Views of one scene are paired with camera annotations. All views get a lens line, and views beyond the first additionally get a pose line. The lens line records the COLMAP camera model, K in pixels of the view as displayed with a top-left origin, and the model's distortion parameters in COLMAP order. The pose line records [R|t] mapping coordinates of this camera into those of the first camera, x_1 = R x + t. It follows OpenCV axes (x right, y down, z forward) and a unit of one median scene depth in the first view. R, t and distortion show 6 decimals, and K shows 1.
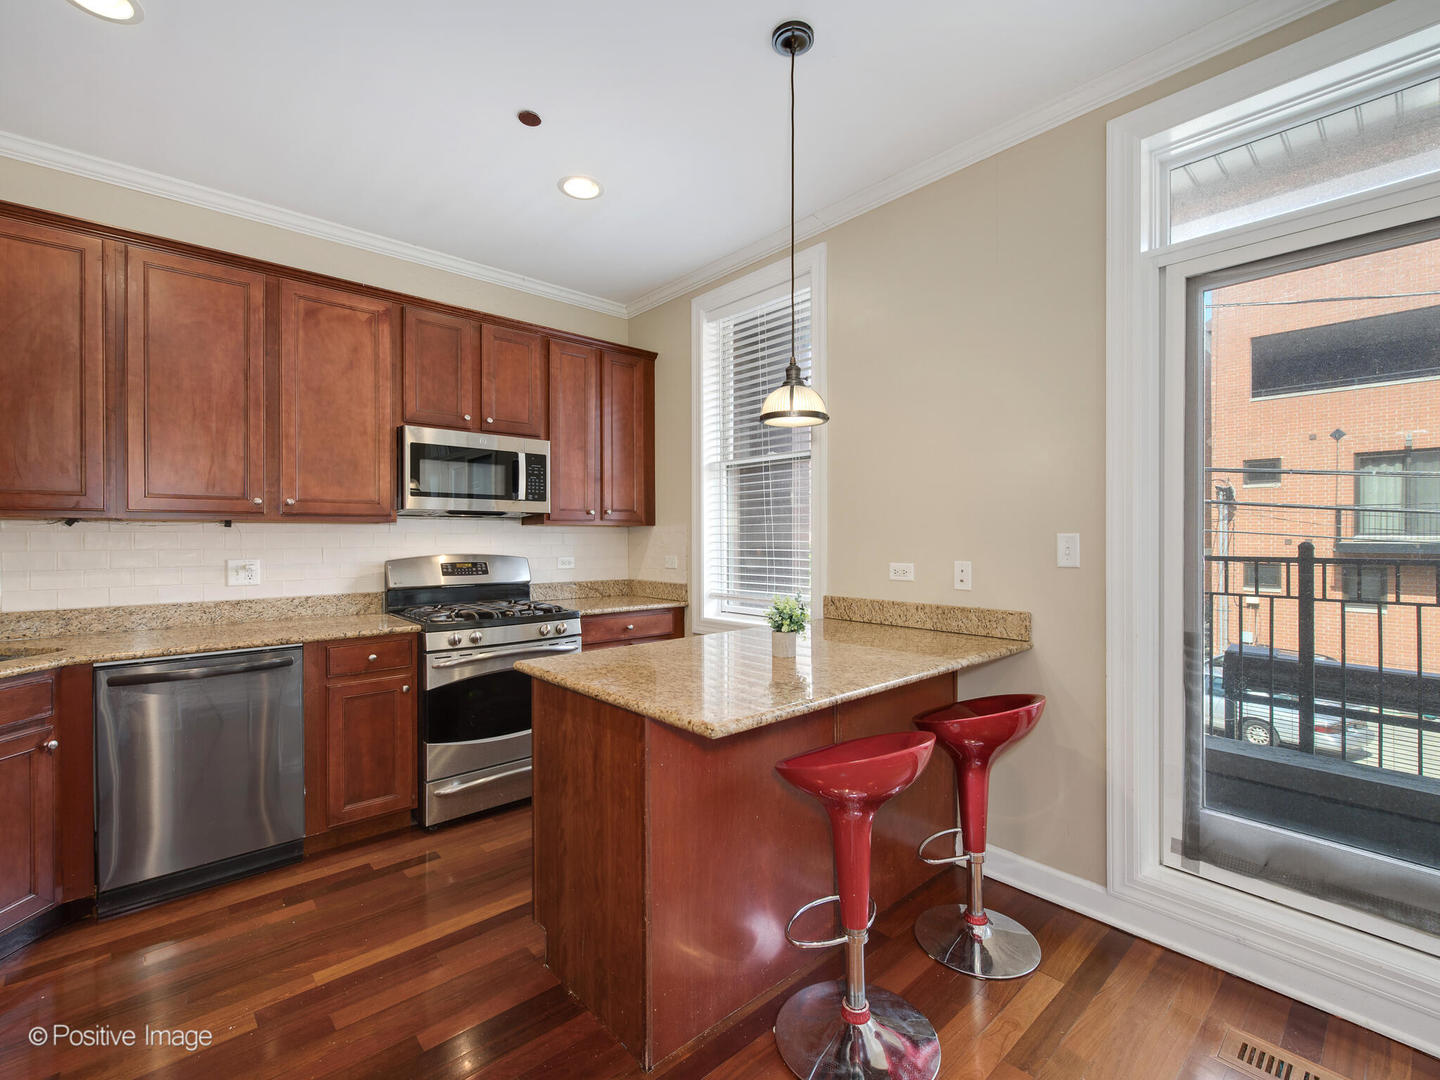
lens RADIAL K [[644.1, 0, 720.0], [0, 644.1, 540.0], [0, 0, 1]] dist [-0.002725, -0.000779]
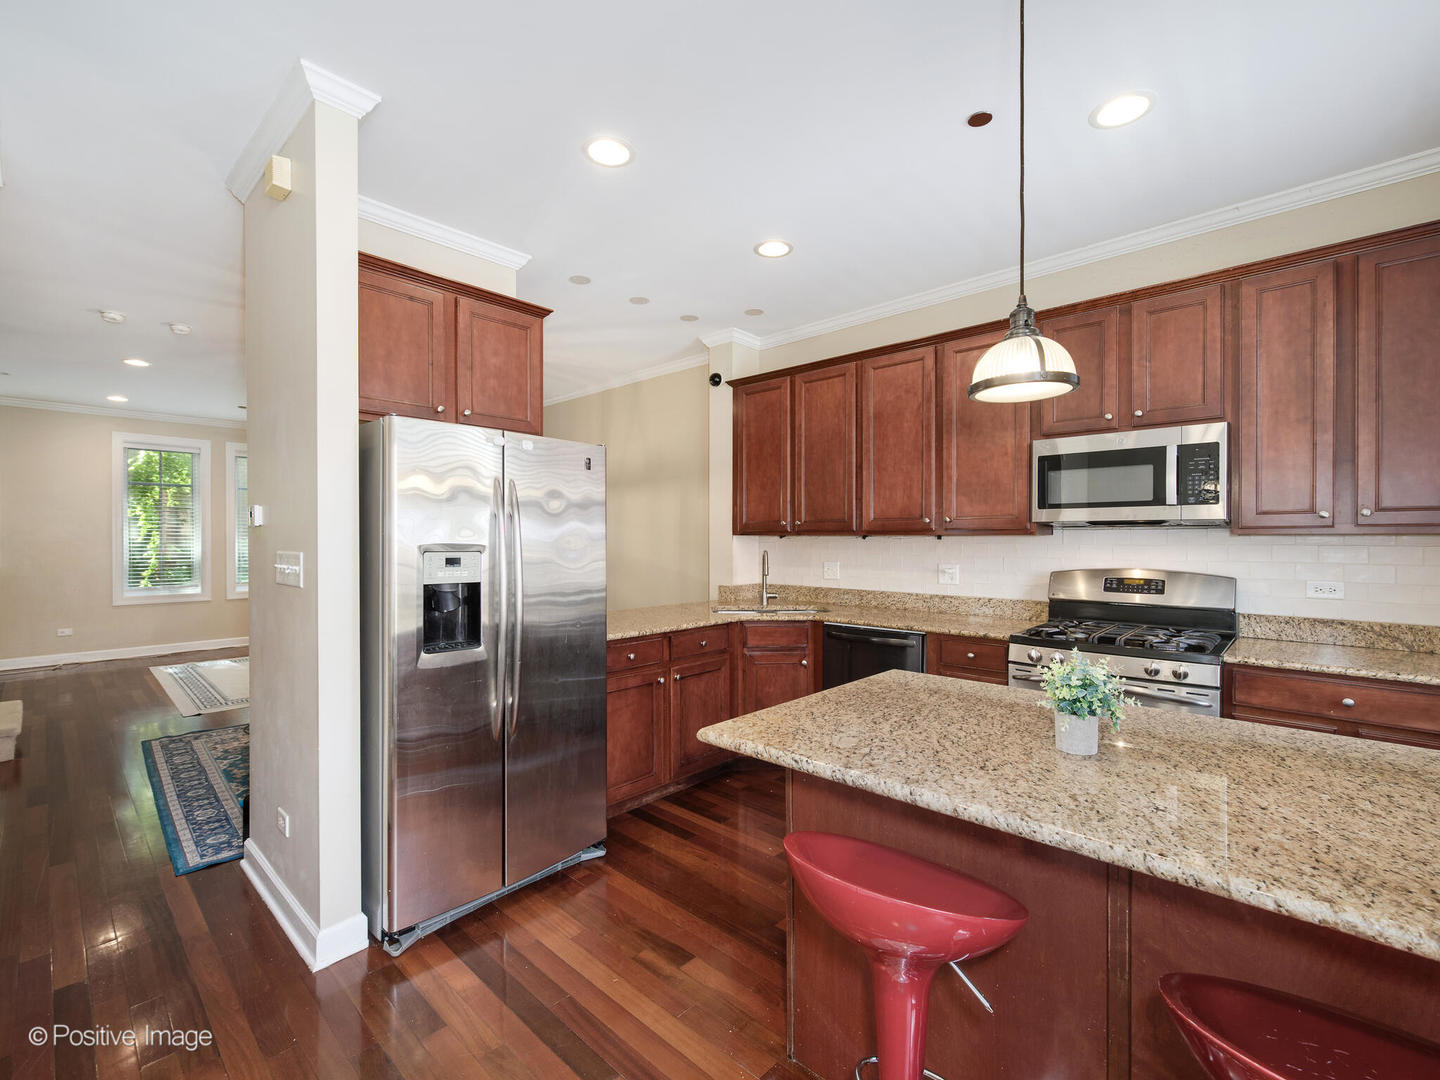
lens RADIAL K [[634.1, 0, 718.8], [0, 634.1, 544.3], [0, 0, 1]] dist [0.000252, -0.000157]
pose [[0.081684, 0.009240, -0.996615, 0.434817], [-0.007001, 0.999938, 0.008697, -0.016079], [0.996634, 0.006267, 0.081744, 0.377920]]
